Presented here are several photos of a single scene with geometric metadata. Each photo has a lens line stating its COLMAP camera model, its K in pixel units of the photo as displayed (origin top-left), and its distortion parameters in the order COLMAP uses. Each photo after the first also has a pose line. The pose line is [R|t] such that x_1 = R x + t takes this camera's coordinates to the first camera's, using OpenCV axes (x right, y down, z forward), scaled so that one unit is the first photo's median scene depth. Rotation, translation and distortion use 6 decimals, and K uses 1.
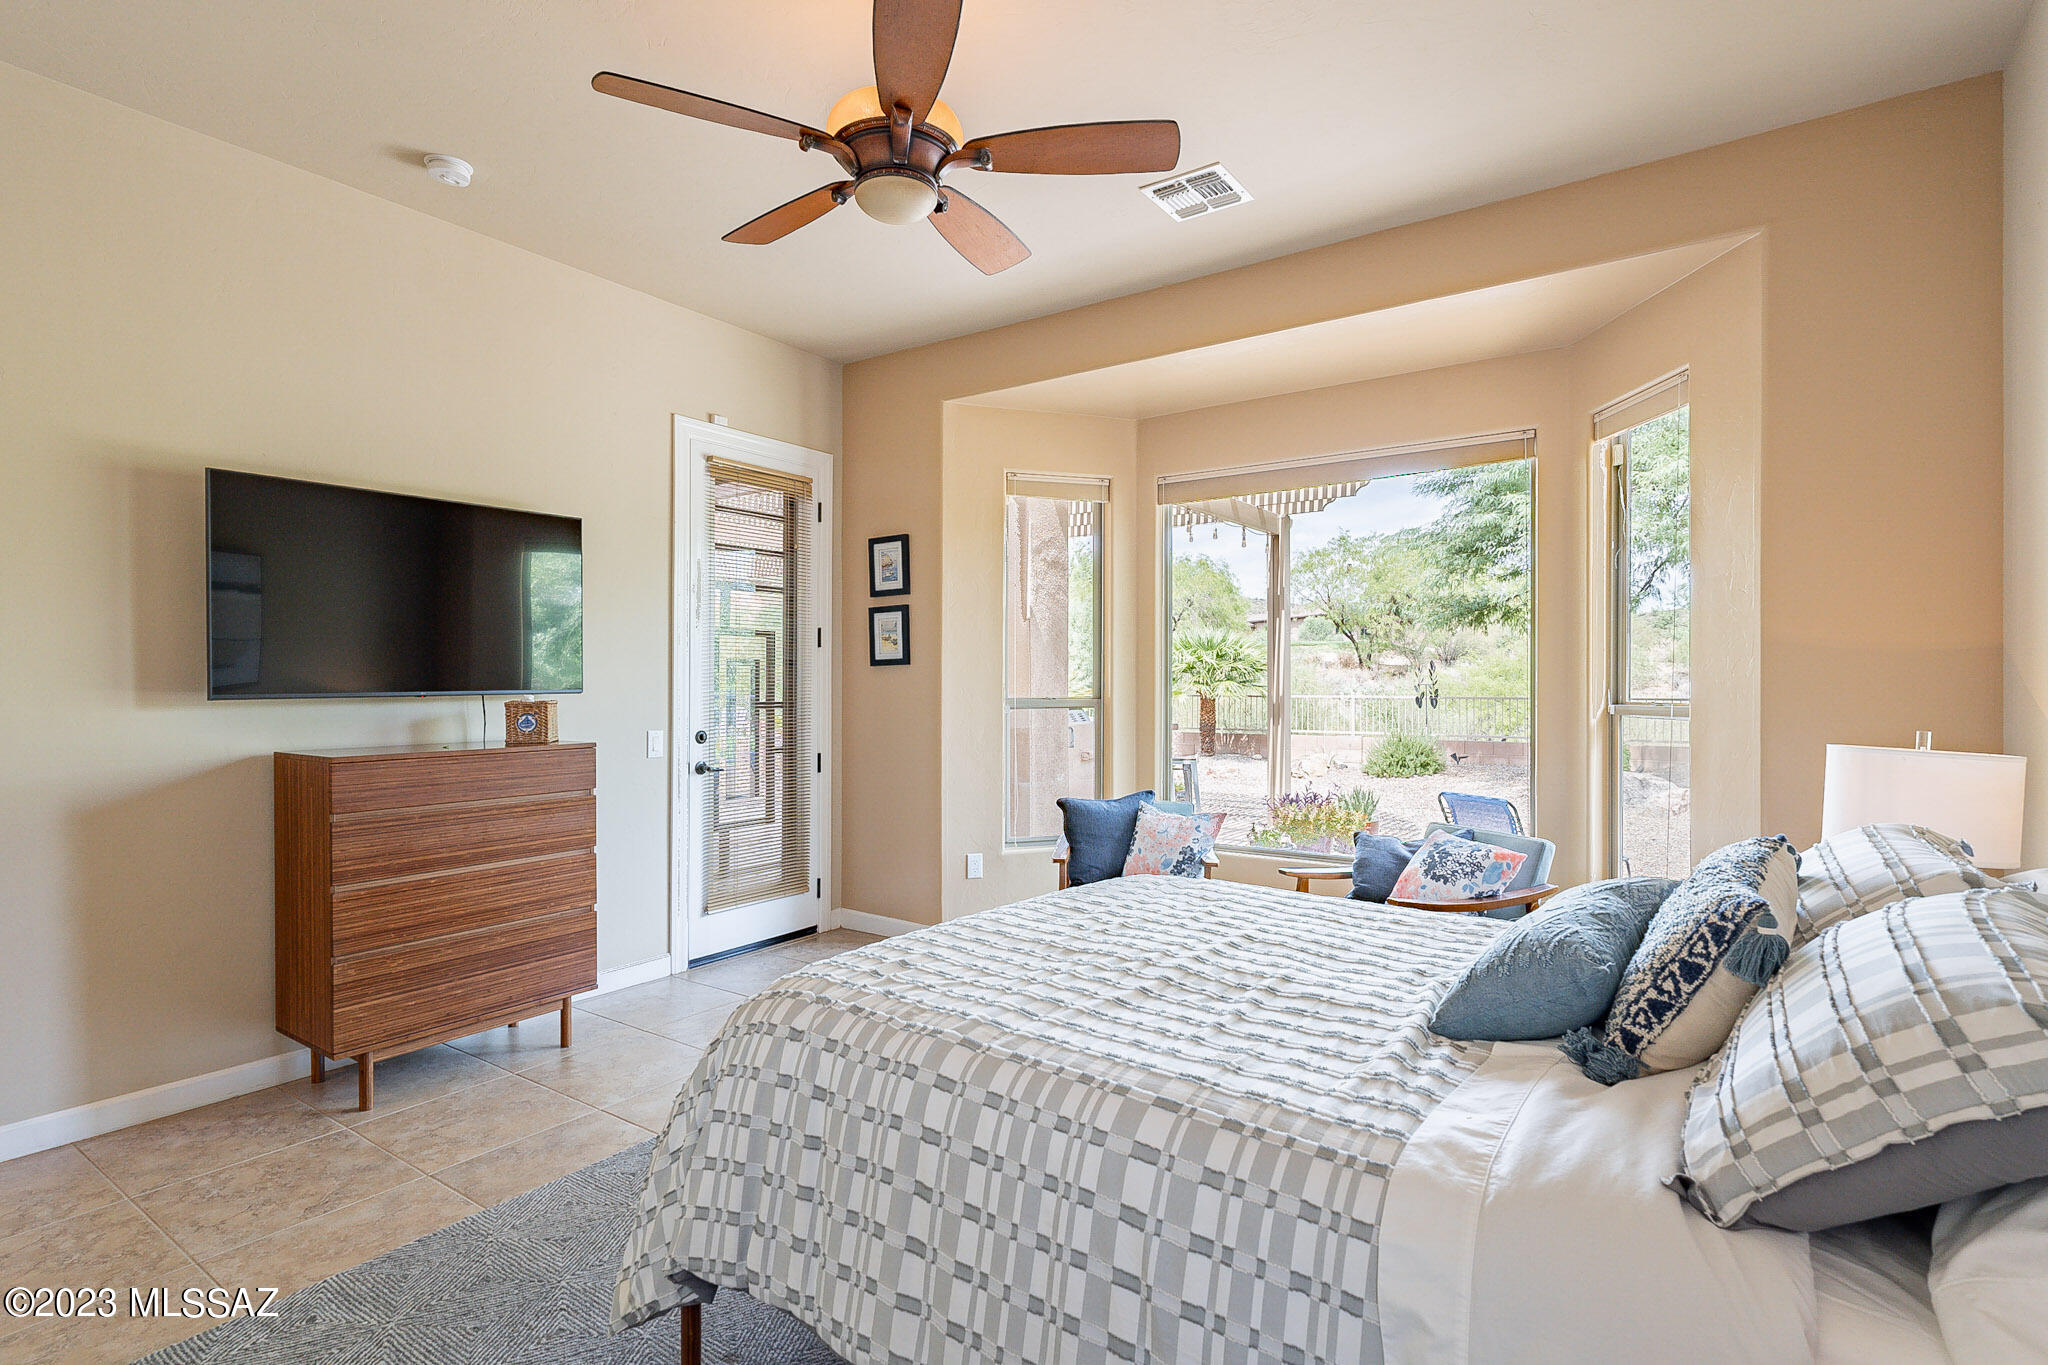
lens RADIAL K [[1019.6, 0, 1024.9], [0, 1019.6, 686.8], [0, 0, 1]] dist [0.000855, 0.000031]
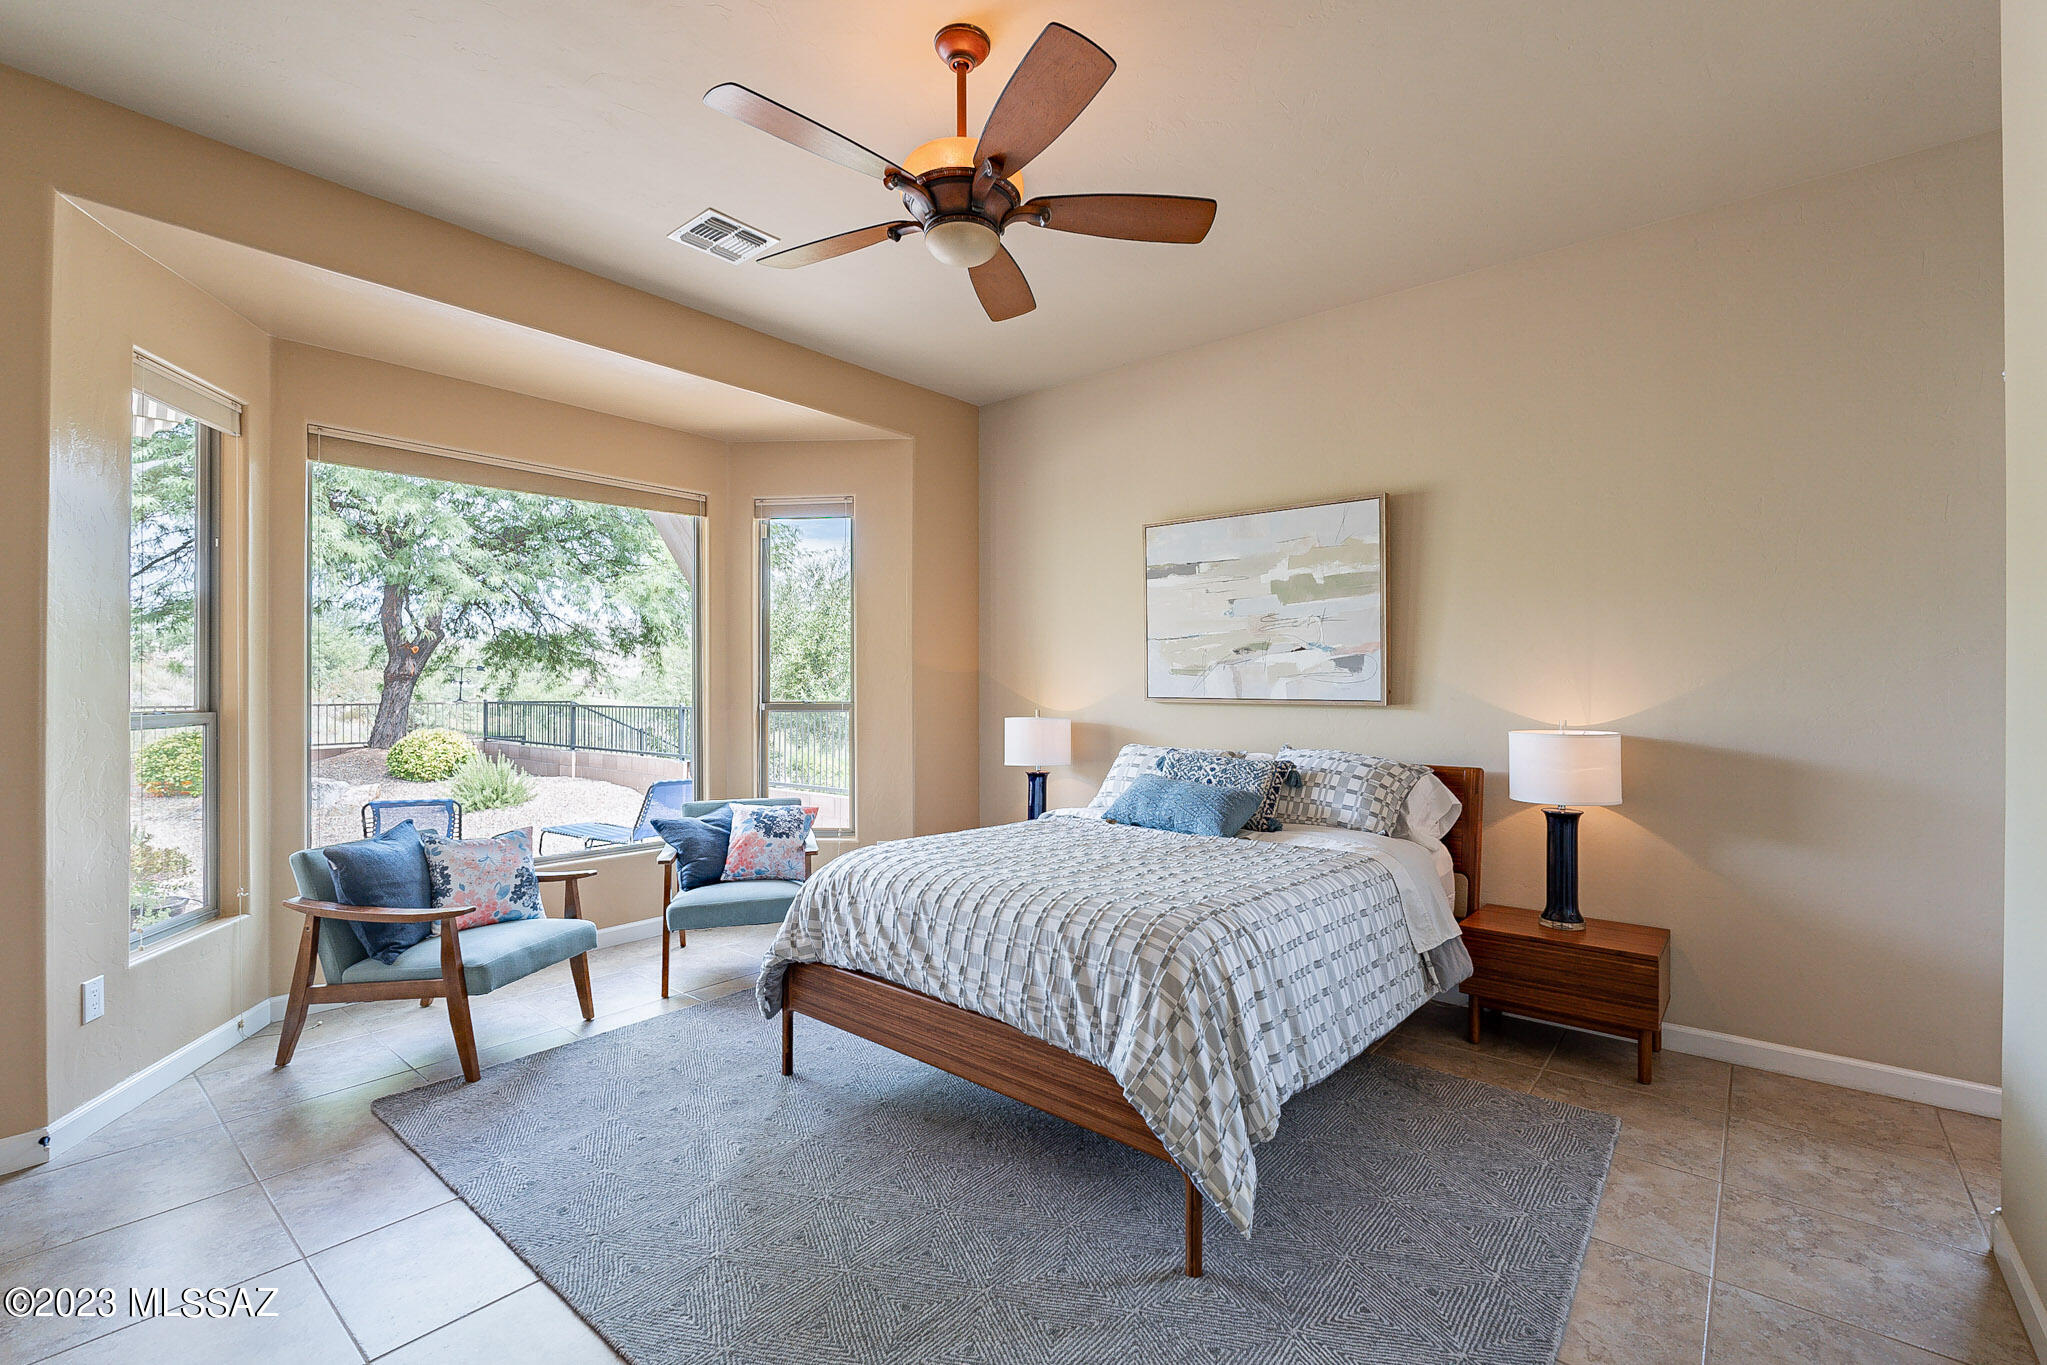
lens RADIAL K [[904.9, 0, 1030.4], [0, 904.9, 685.0], [0, 0, 1]] dist [-0.001648, 0.000317]
pose [[0.077346, 0.005722, 0.996988, -0.610285], [0.007344, 0.999953, -0.006309, 0.002038], [-0.996977, 0.007810, 0.077300, 0.481050]]
